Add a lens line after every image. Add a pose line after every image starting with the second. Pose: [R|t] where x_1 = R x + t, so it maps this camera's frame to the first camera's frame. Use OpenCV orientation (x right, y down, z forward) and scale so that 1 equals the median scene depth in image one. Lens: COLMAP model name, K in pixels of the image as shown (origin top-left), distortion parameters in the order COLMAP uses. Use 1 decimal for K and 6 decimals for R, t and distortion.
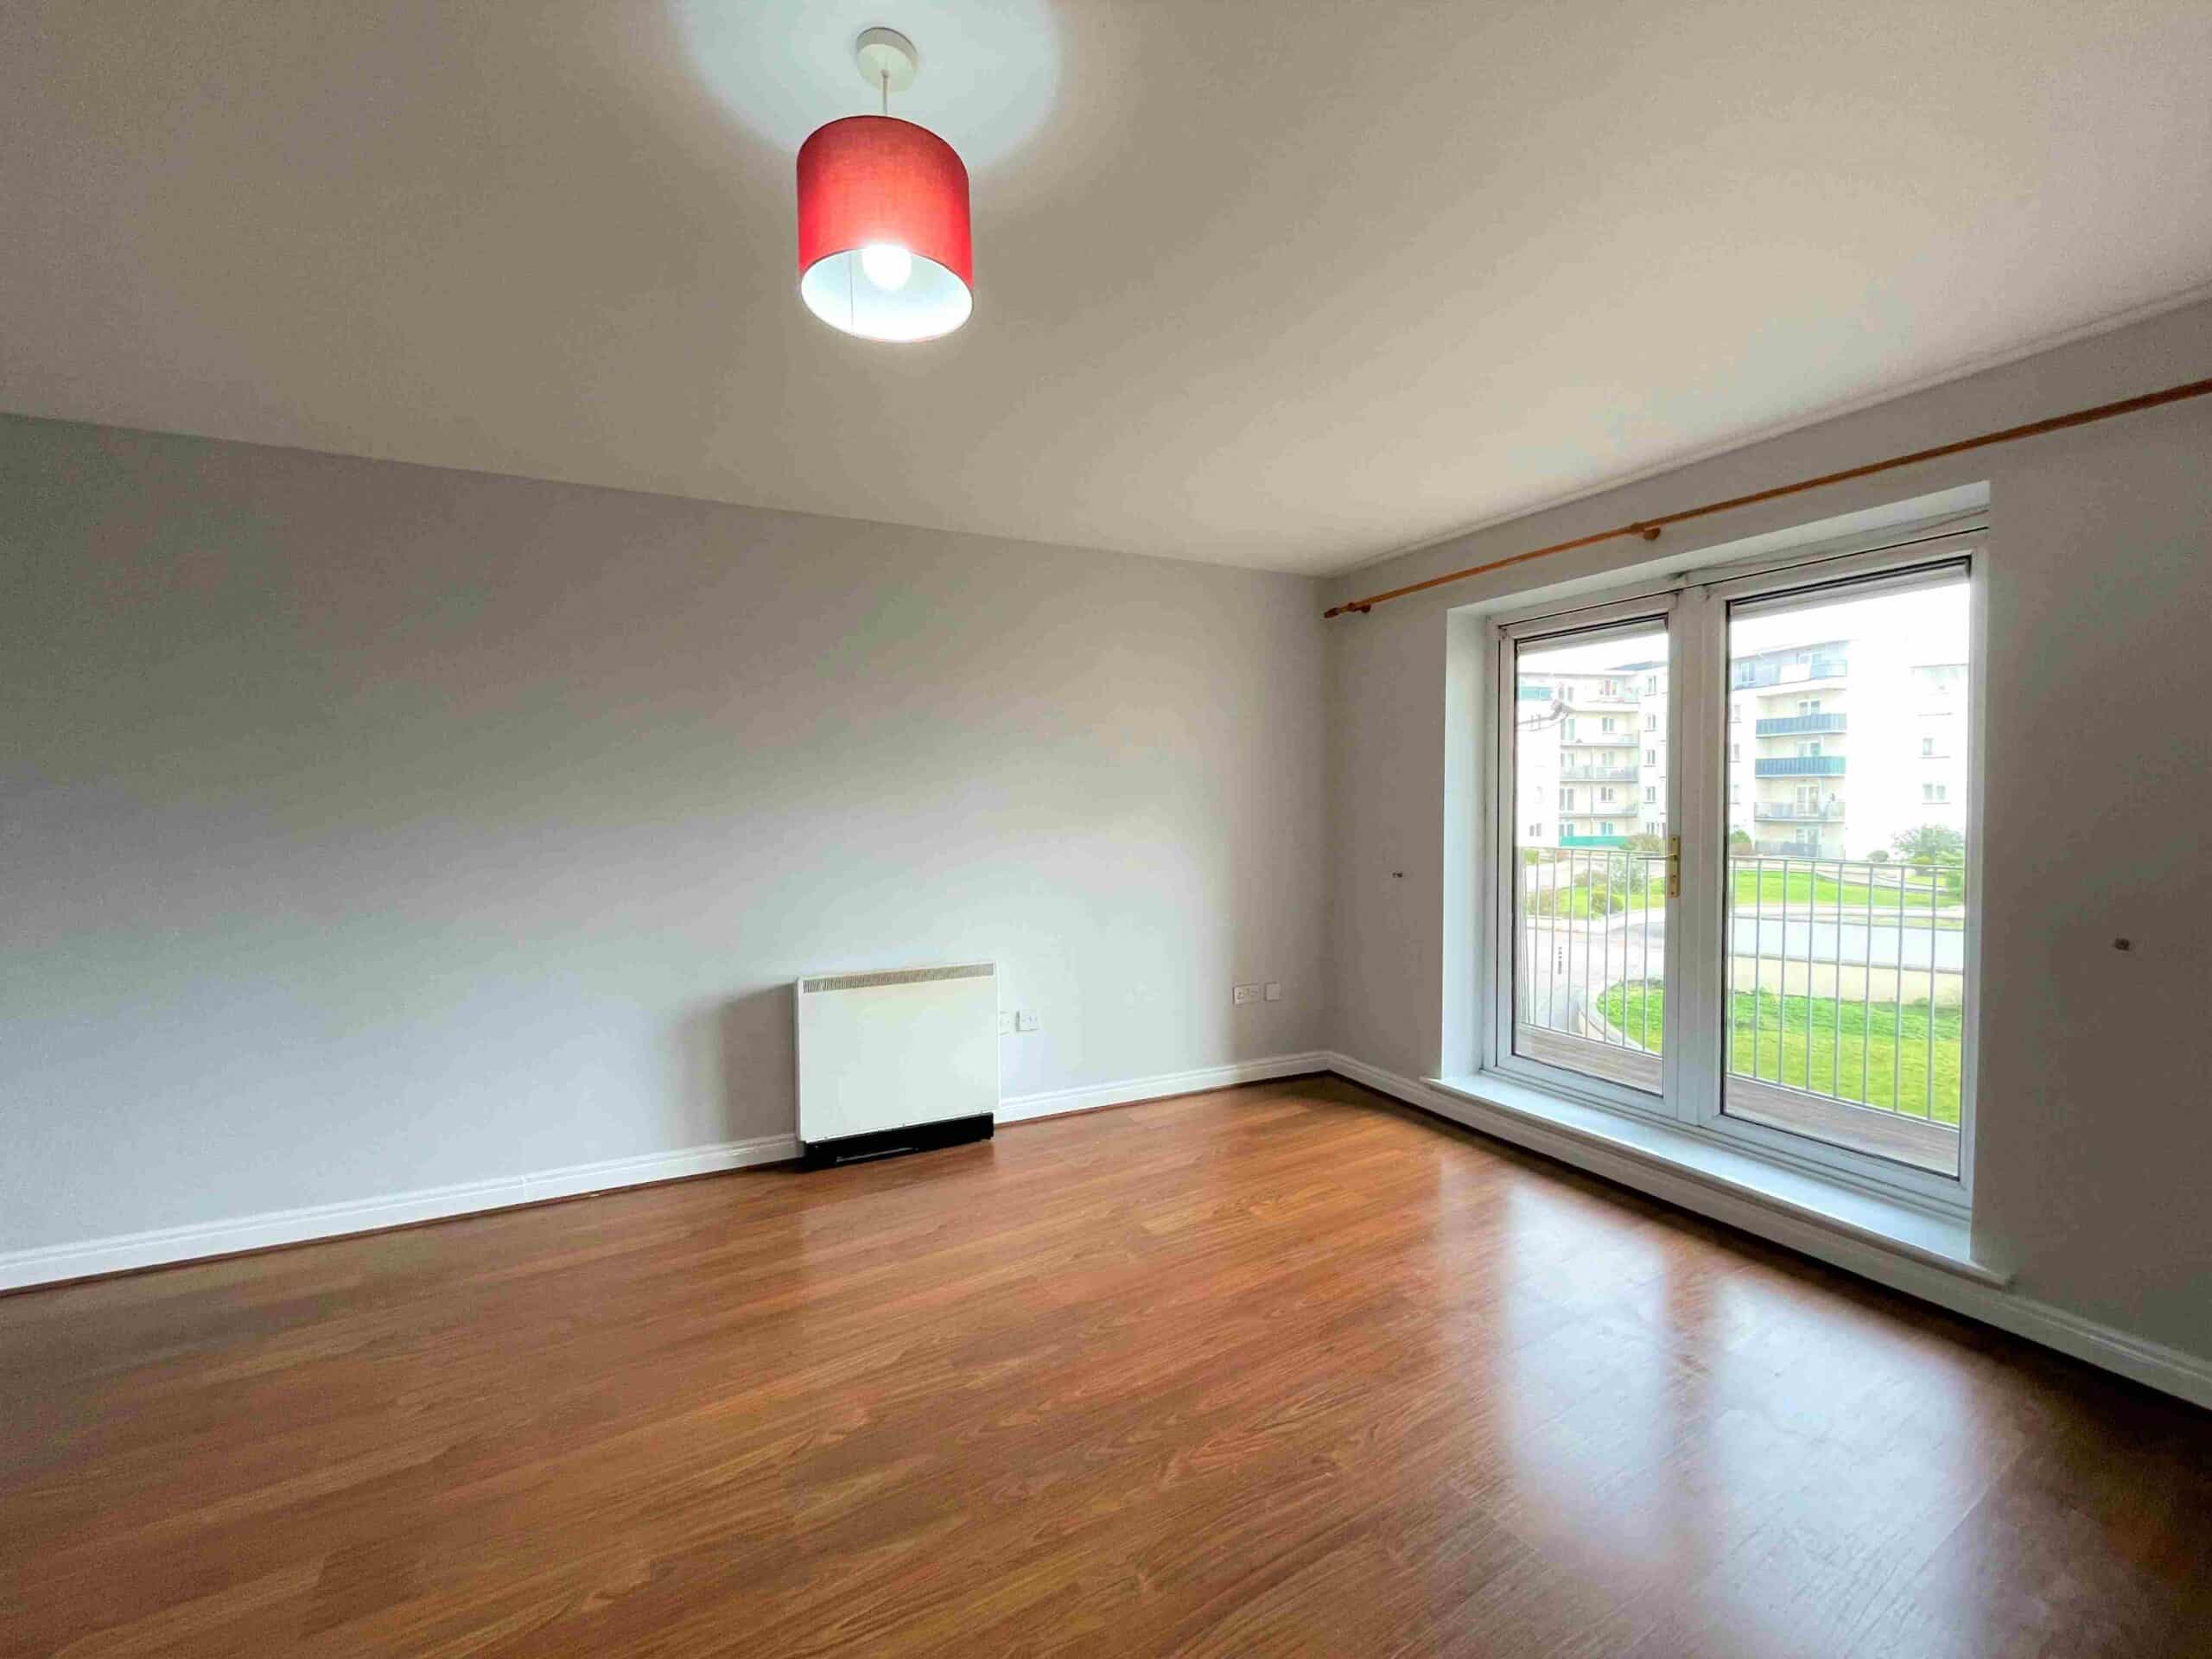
lens RADIAL K [[896.5, 0, 1106.0], [0, 896.5, 829.5], [0, 0, 1]] dist [0.002567, 0.000120]
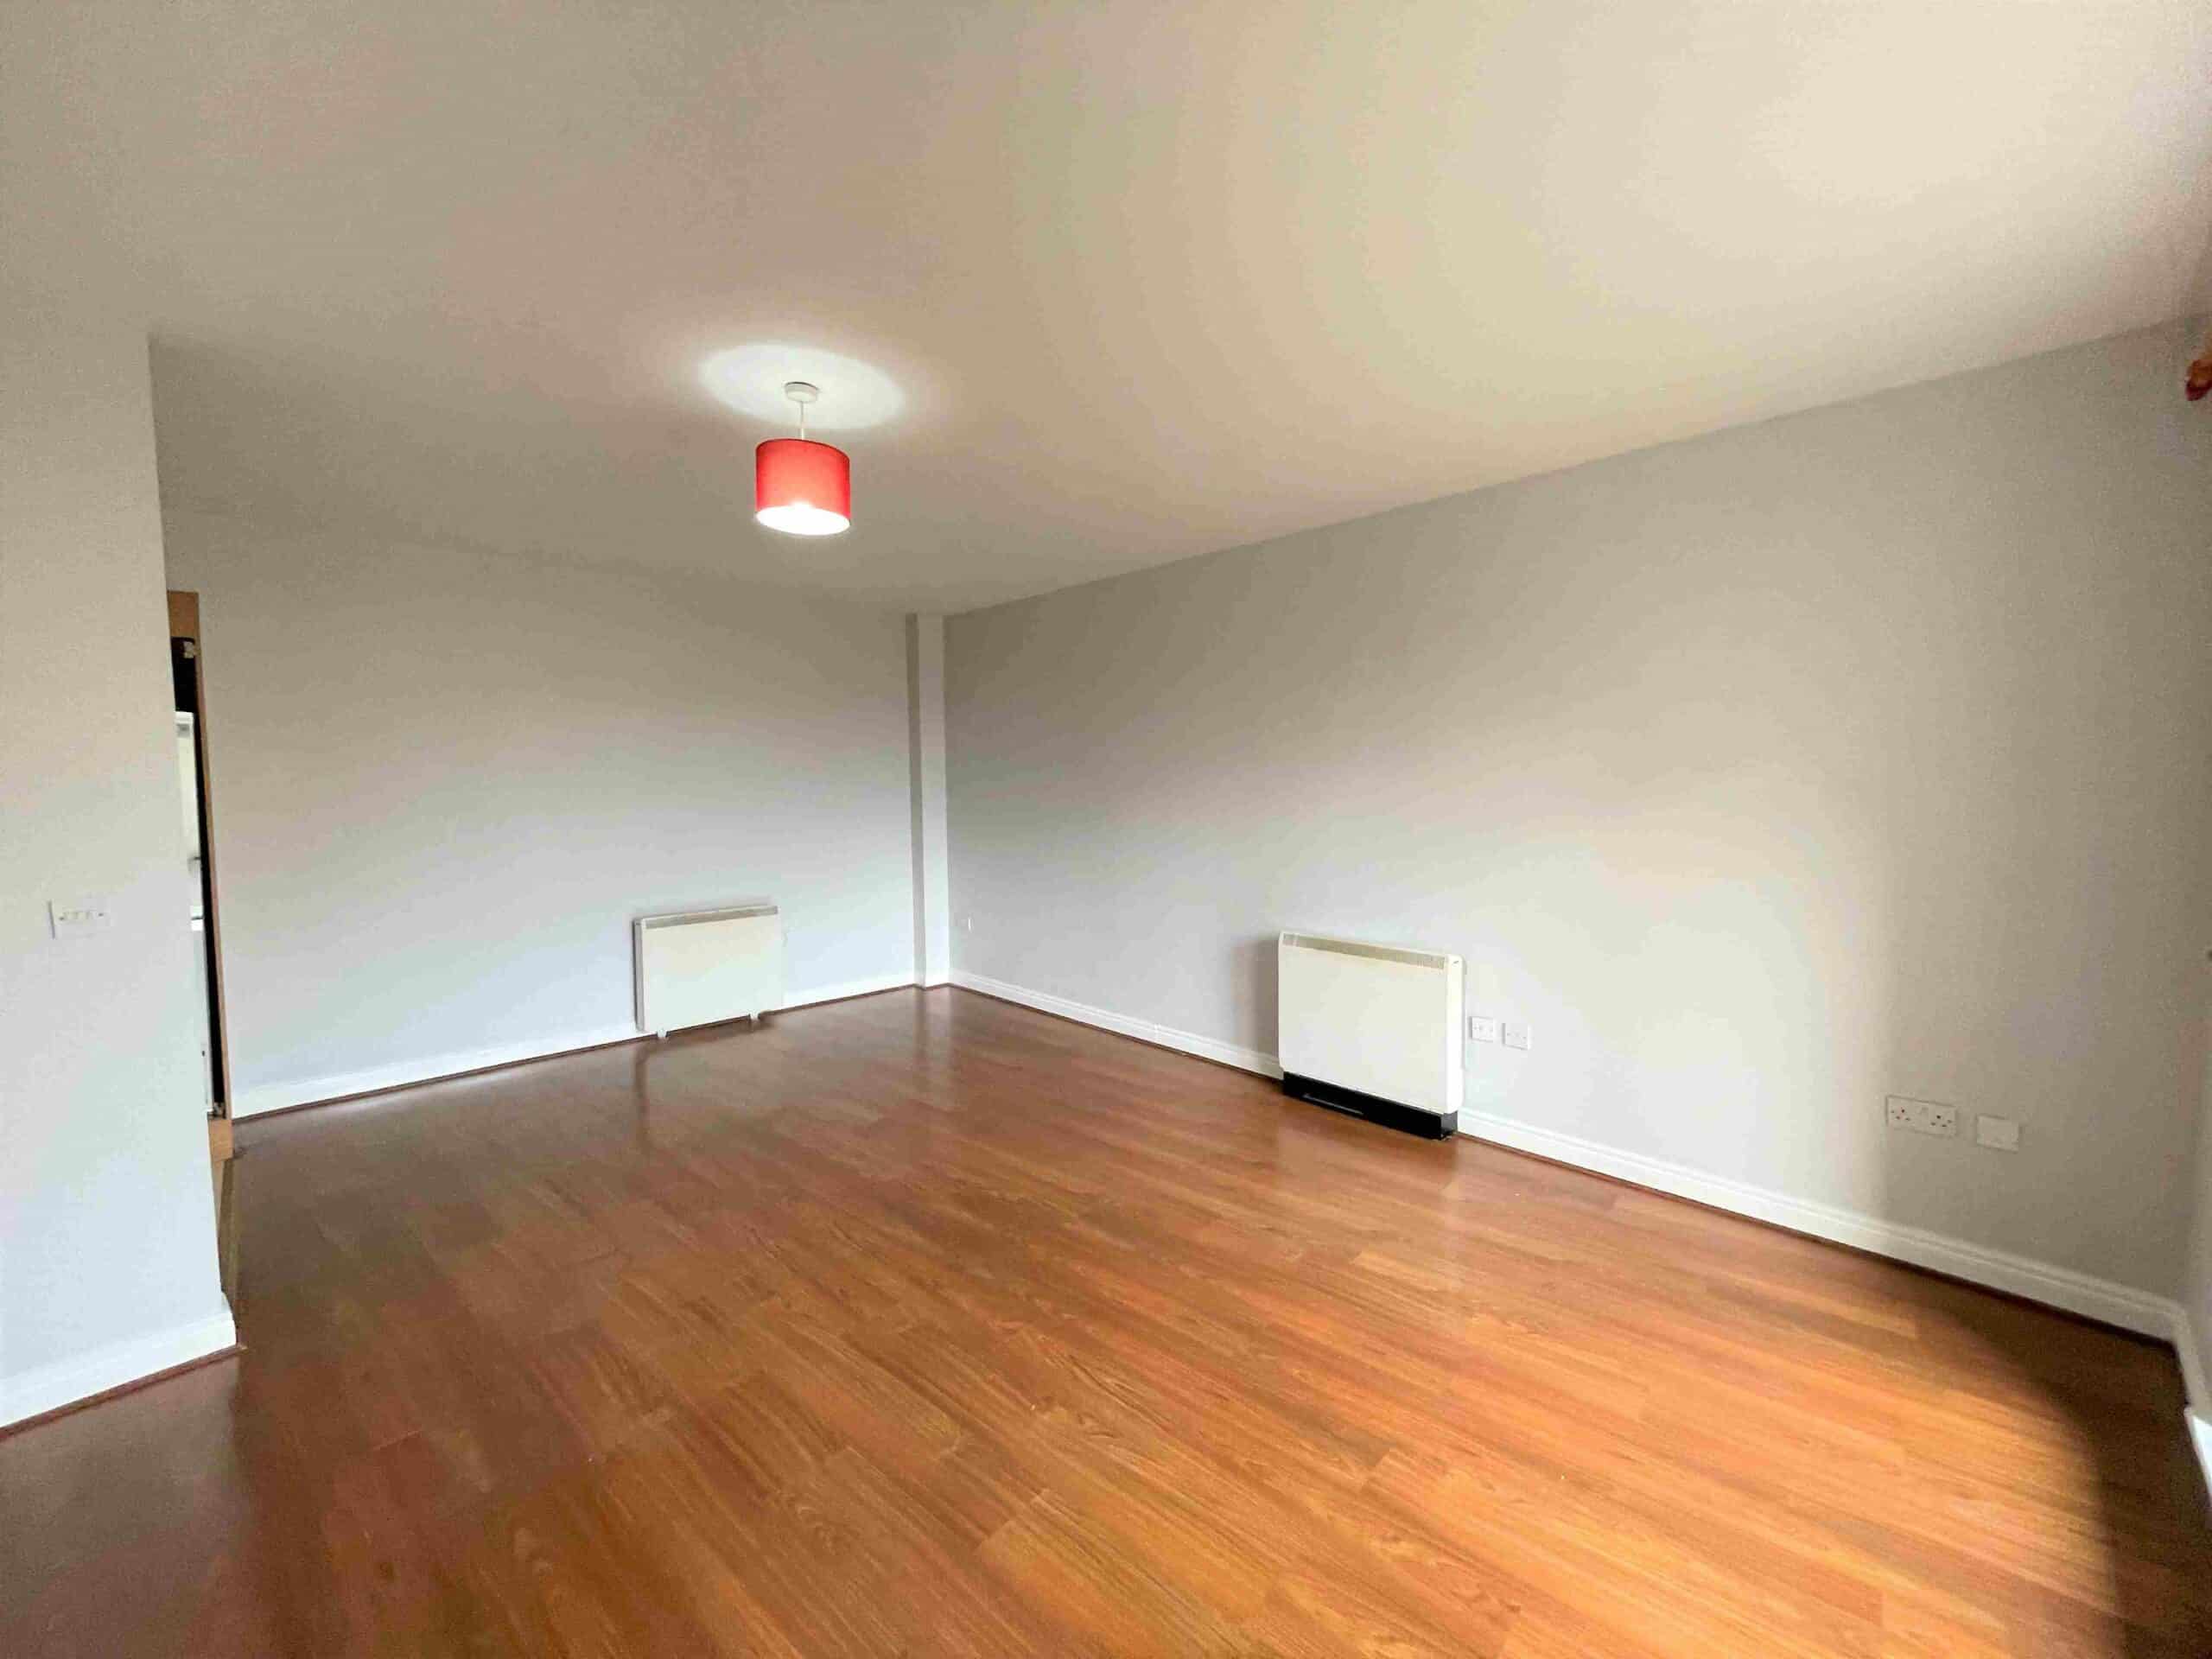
lens RADIAL K [[888.9, 0, 1106.0], [0, 888.9, 829.5], [0, 0, 1]] dist [-0.001233, -0.000024]
pose [[0.307026, 0.058819, -0.949882, 0.704368], [-0.023485, 0.998253, 0.054223, -0.030057], [0.951411, 0.005660, 0.307871, 0.411339]]
